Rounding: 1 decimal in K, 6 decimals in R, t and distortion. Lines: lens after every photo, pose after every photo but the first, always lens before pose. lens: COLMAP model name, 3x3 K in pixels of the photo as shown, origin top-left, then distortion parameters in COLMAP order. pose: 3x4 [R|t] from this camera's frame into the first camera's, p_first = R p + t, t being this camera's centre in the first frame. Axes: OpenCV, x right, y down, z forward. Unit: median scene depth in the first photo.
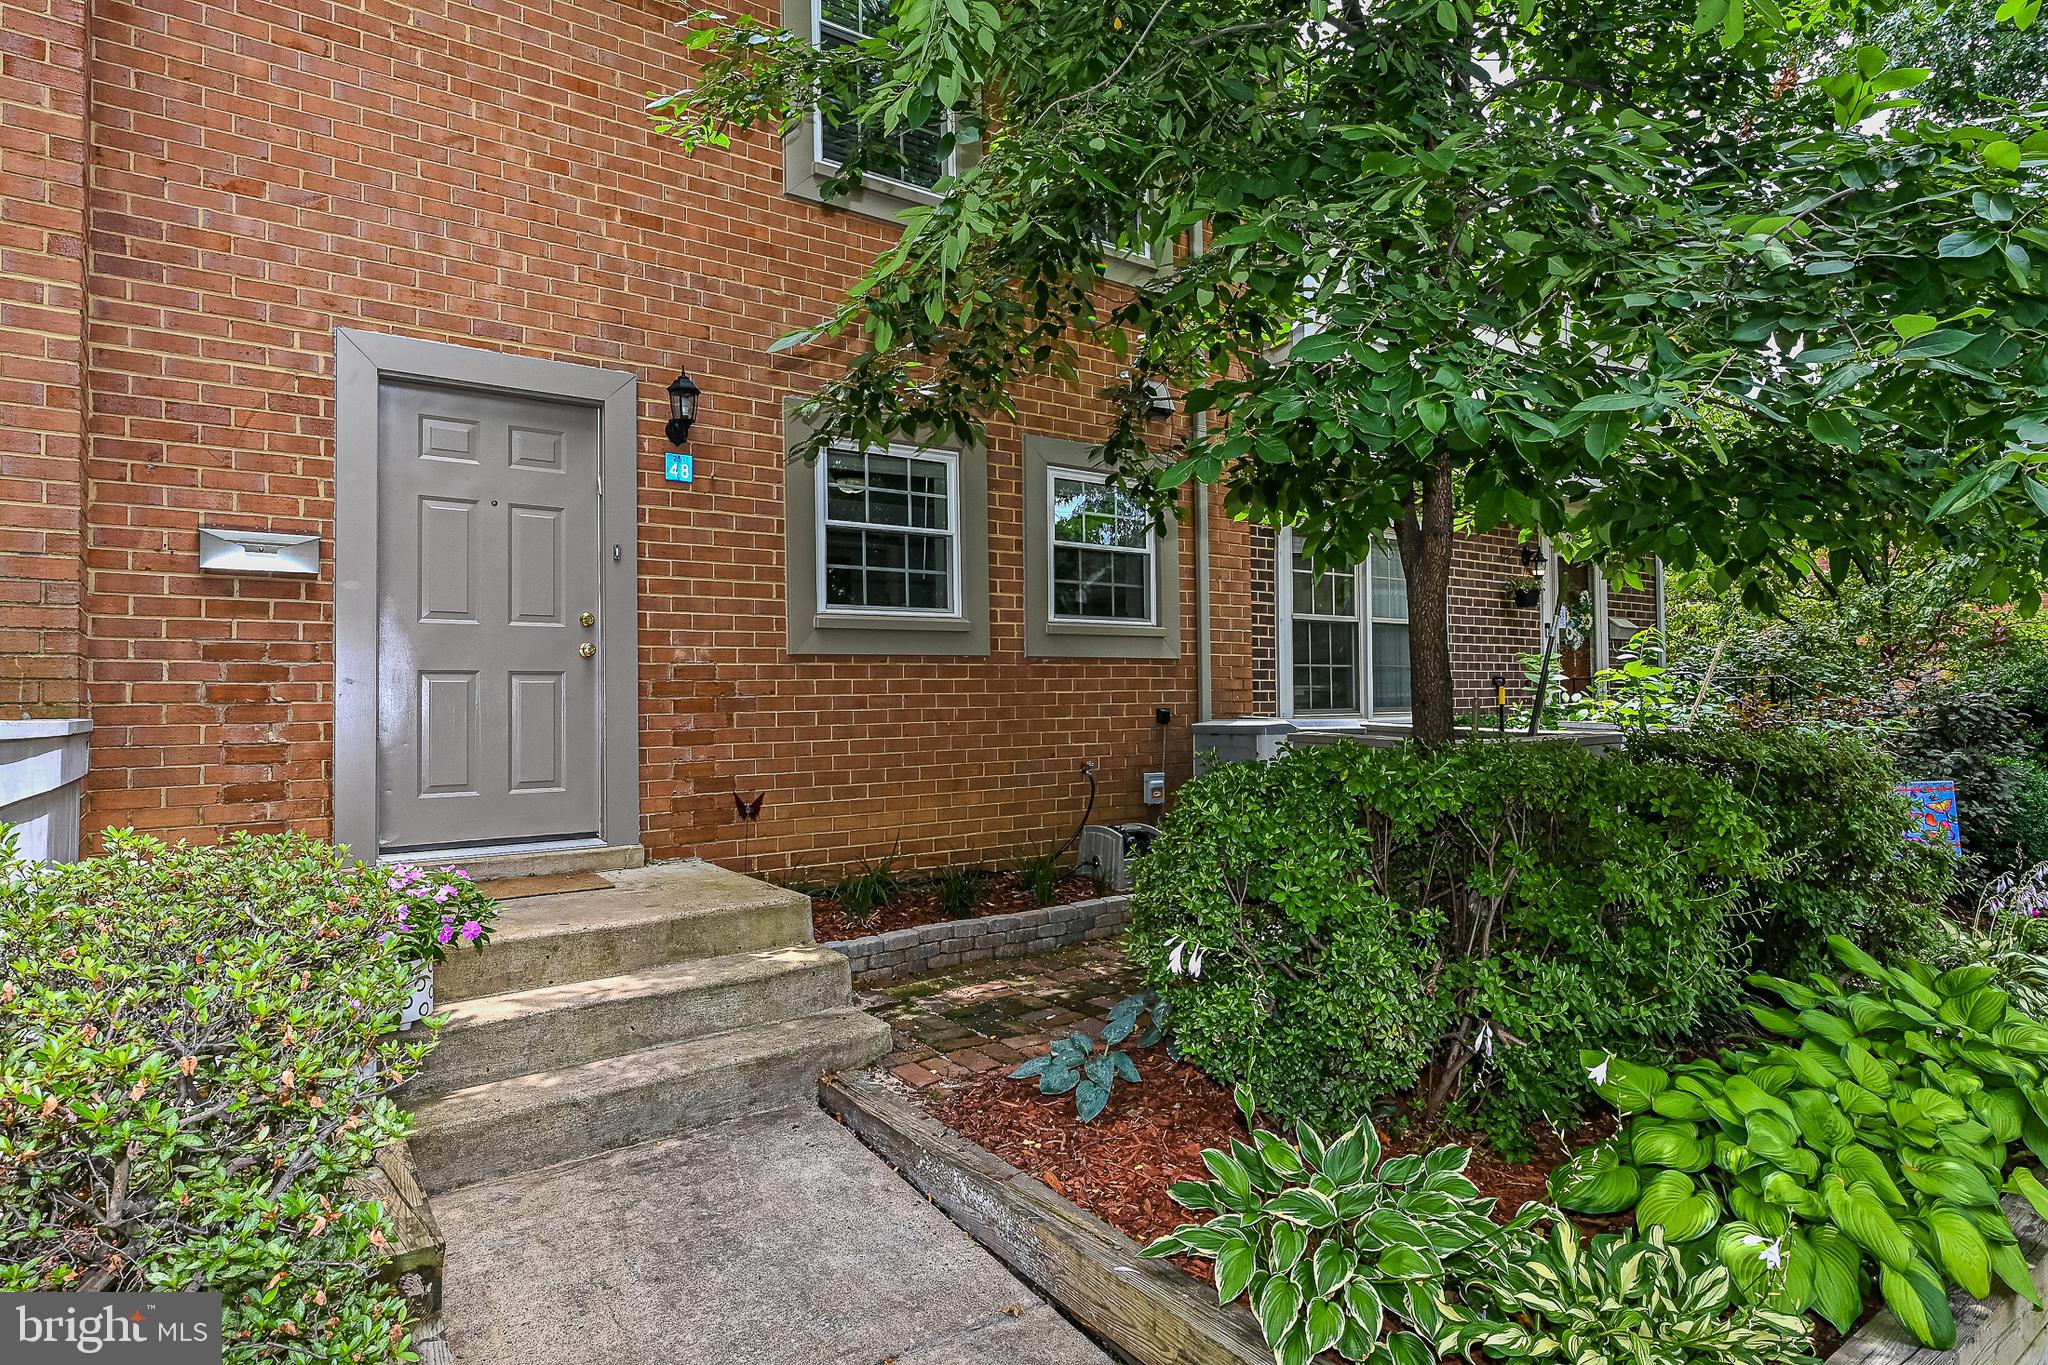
lens RADIAL K [[1092.8, 0, 1024.0], [0, 1092.8, 682.5], [0, 0, 1]] dist [-0.005014, -0.000221]
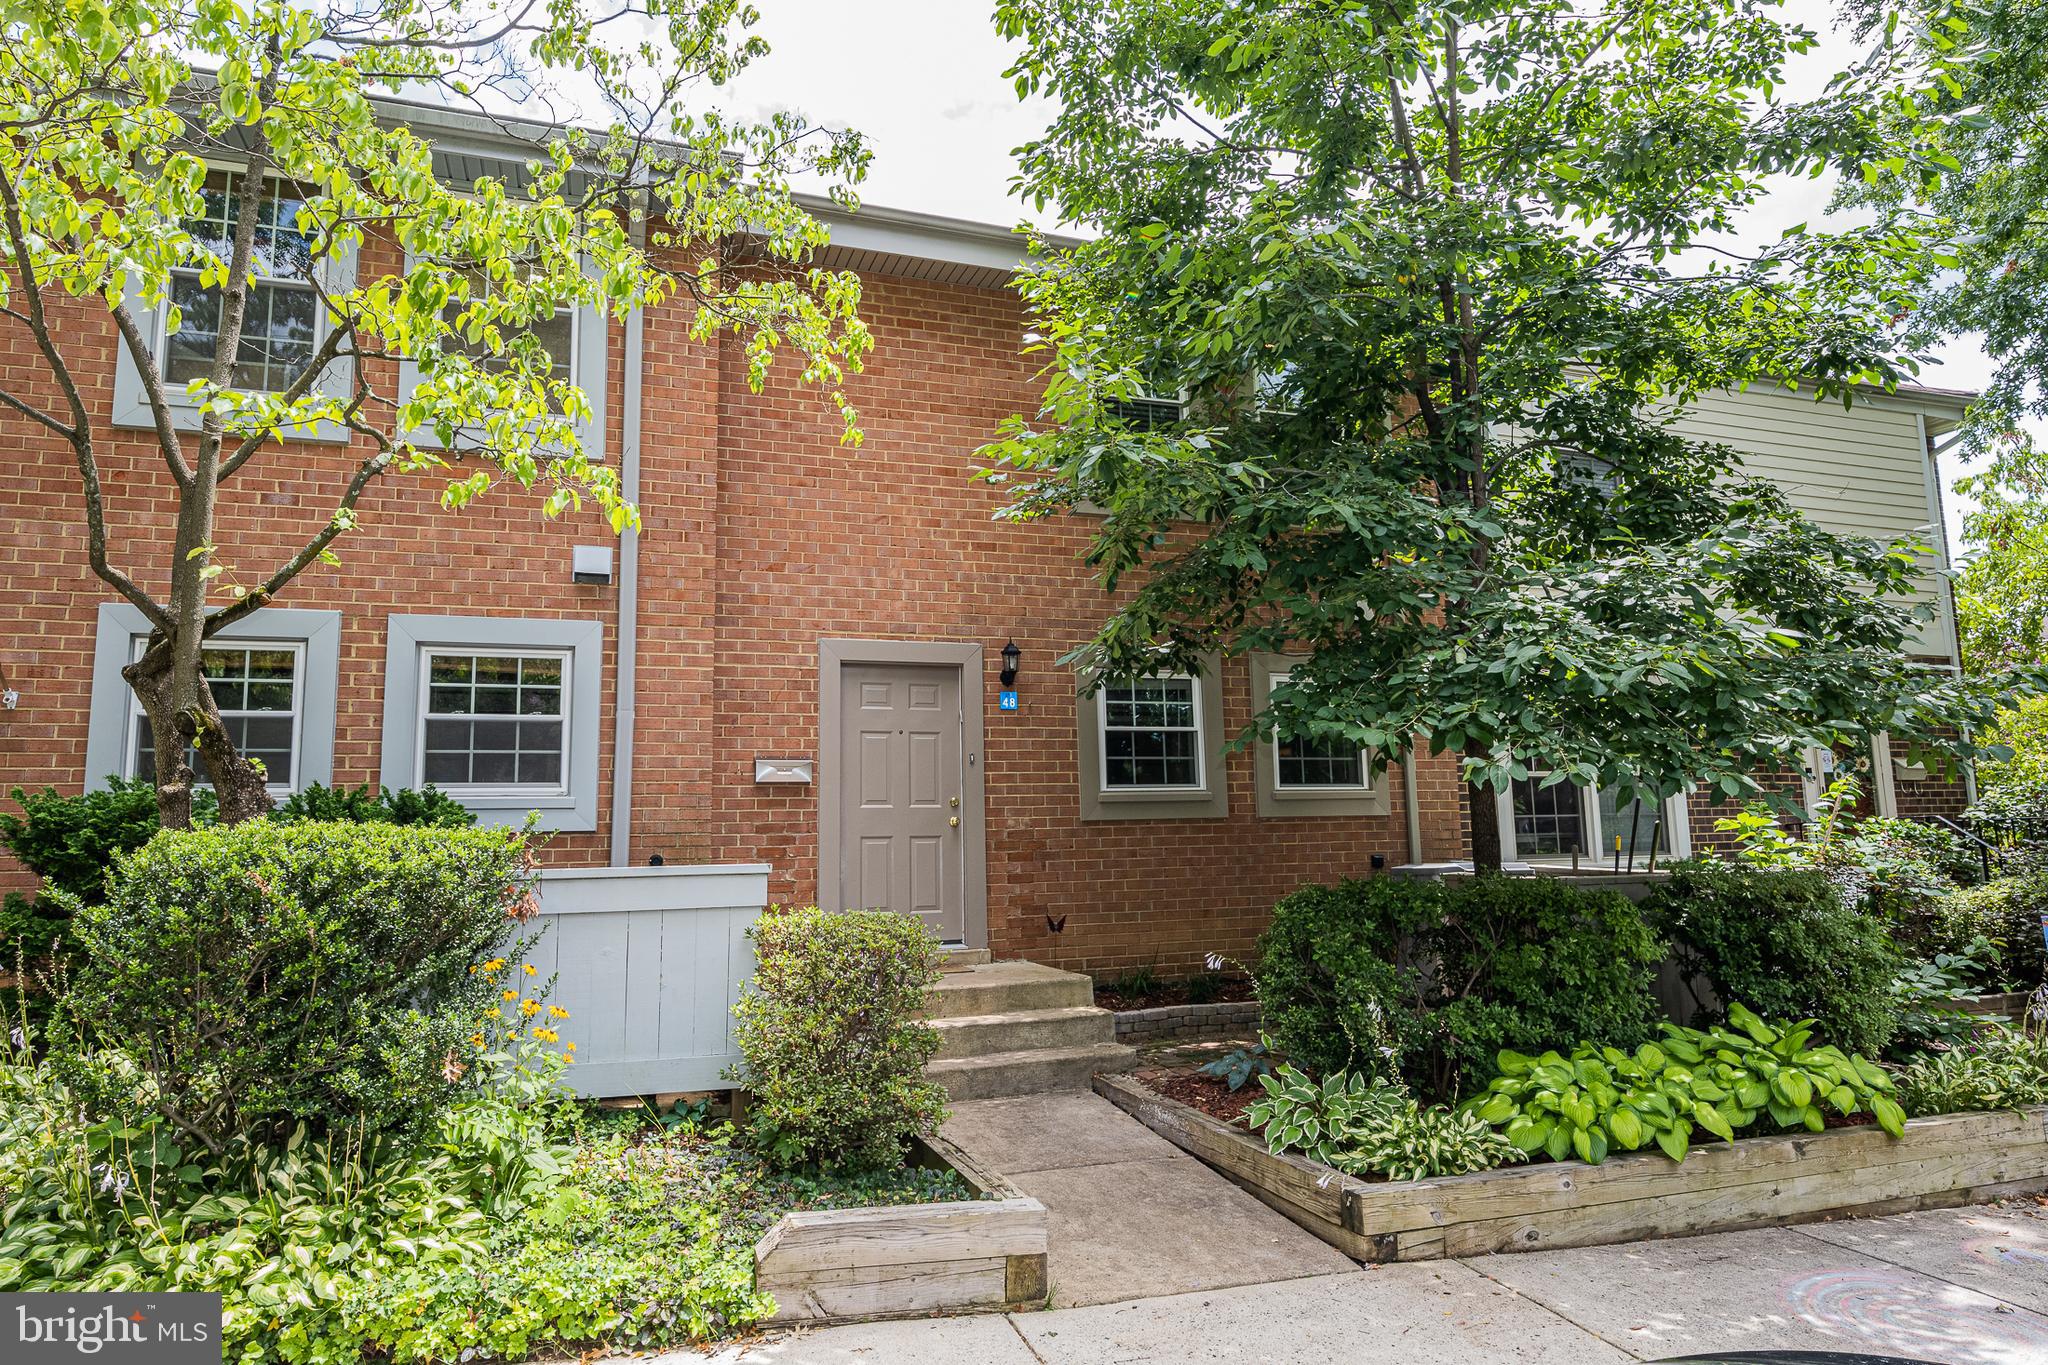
lens RADIAL K [[1240.3, 0, 1024.0], [0, 1240.3, 682.5], [0, 0, 1]] dist [-0.001658, -0.001672]
pose [[0.957403, -0.048312, -0.284684, 0.213037], [0.015320, 0.993014, -0.116995, -0.018085], [0.288347, 0.107650, 0.951455, -0.691042]]
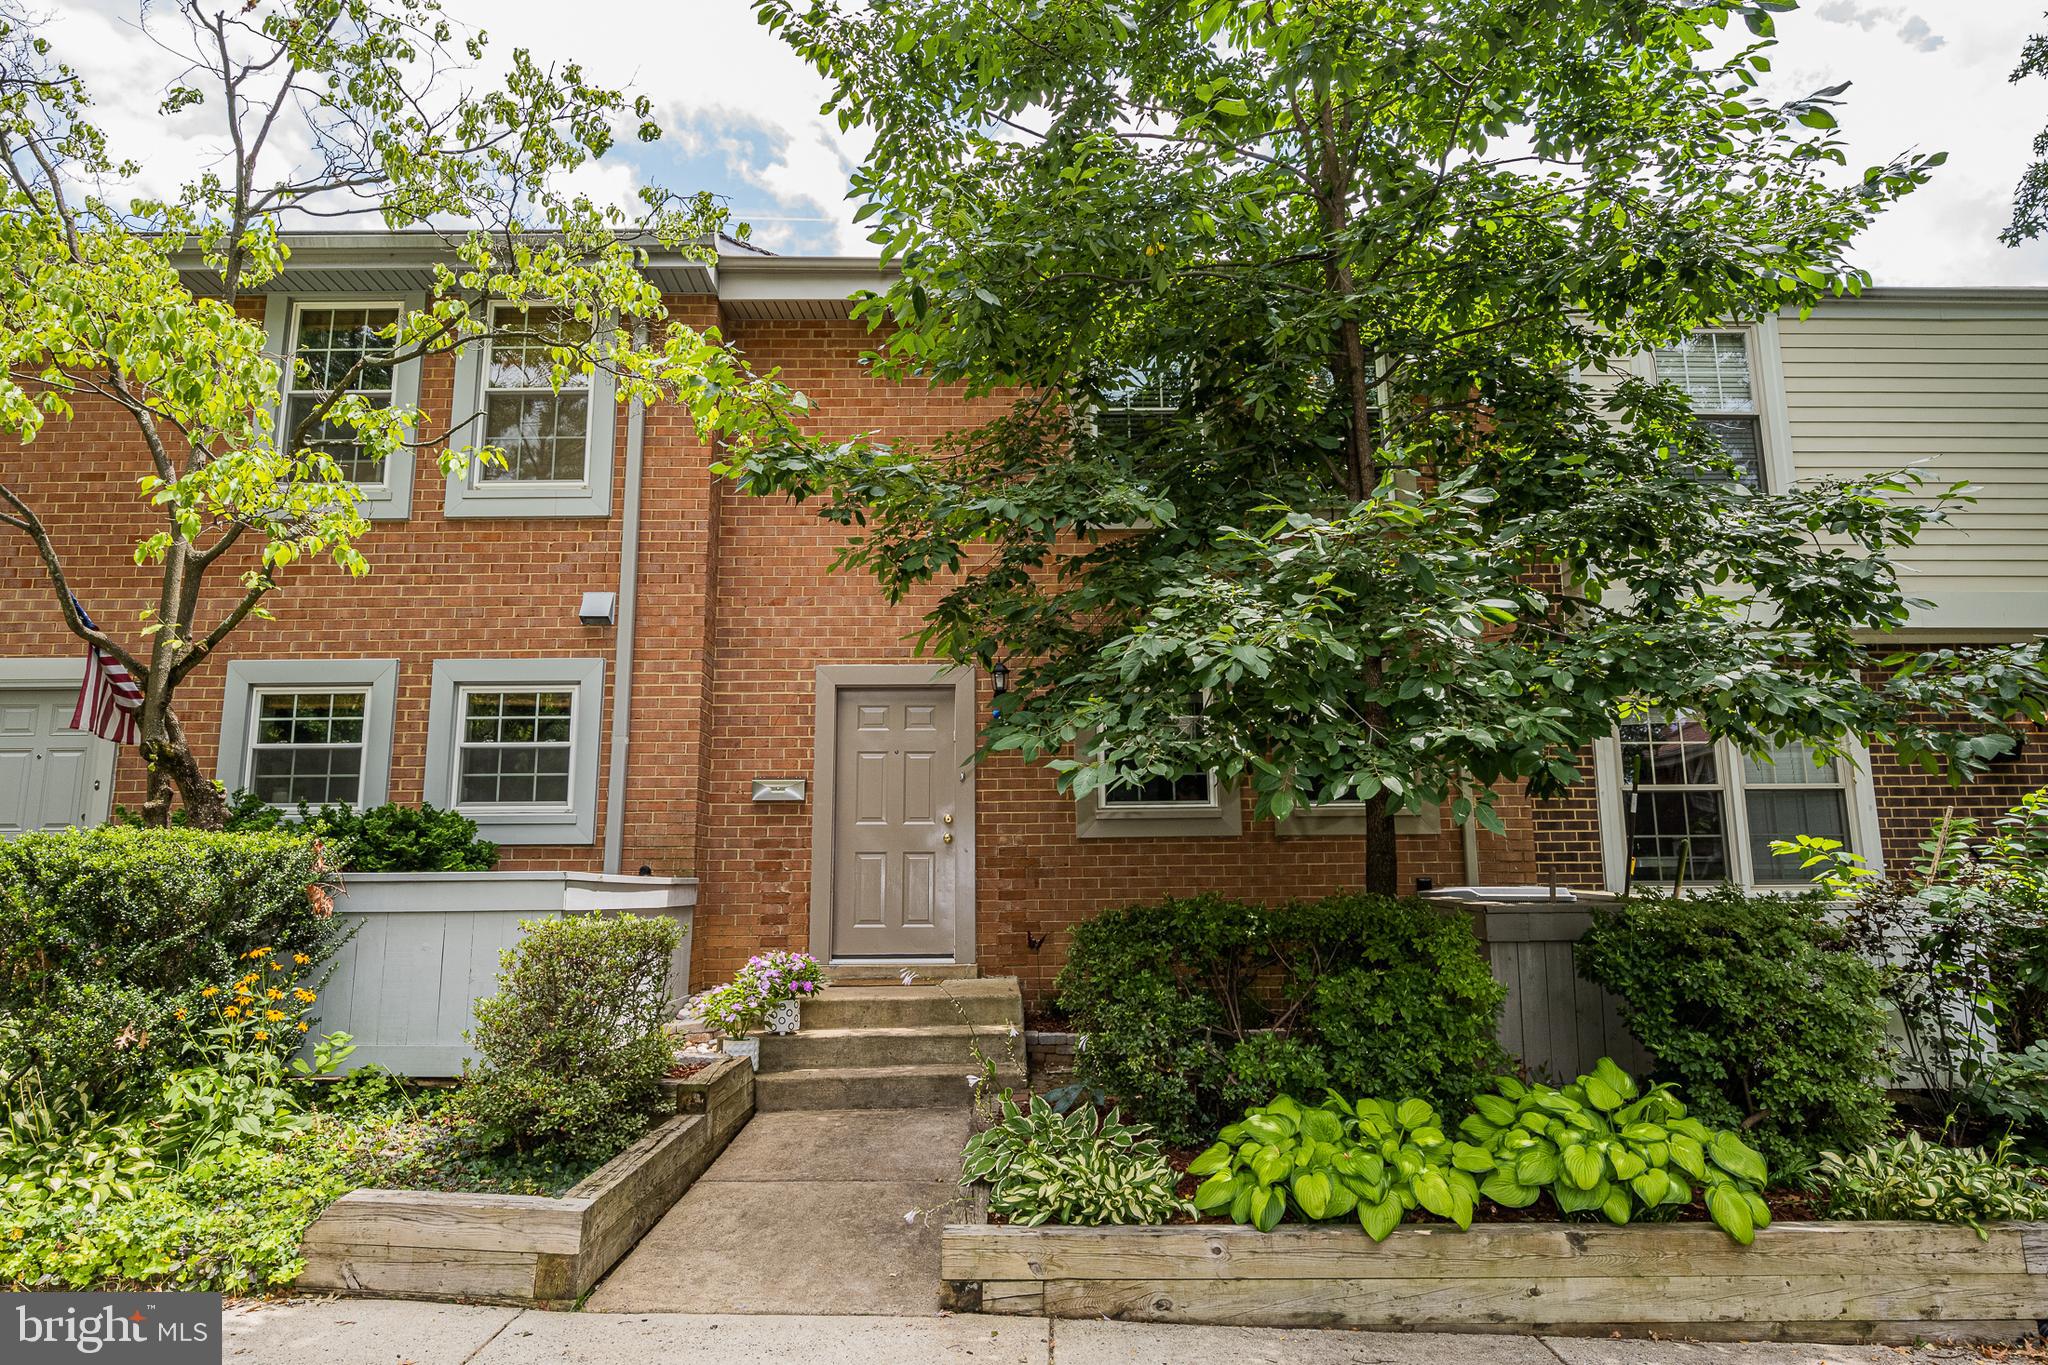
lens RADIAL K [[1184.4, 0, 1024.0], [0, 1184.4, 682.5], [0, 0, 1]] dist [-0.002796, -0.000867]
pose [[0.815574, -0.090203, -0.571579, 0.715532], [0.006780, 0.989197, -0.146436, -0.000267], [0.578613, 0.115554, 0.807375, -0.372650]]
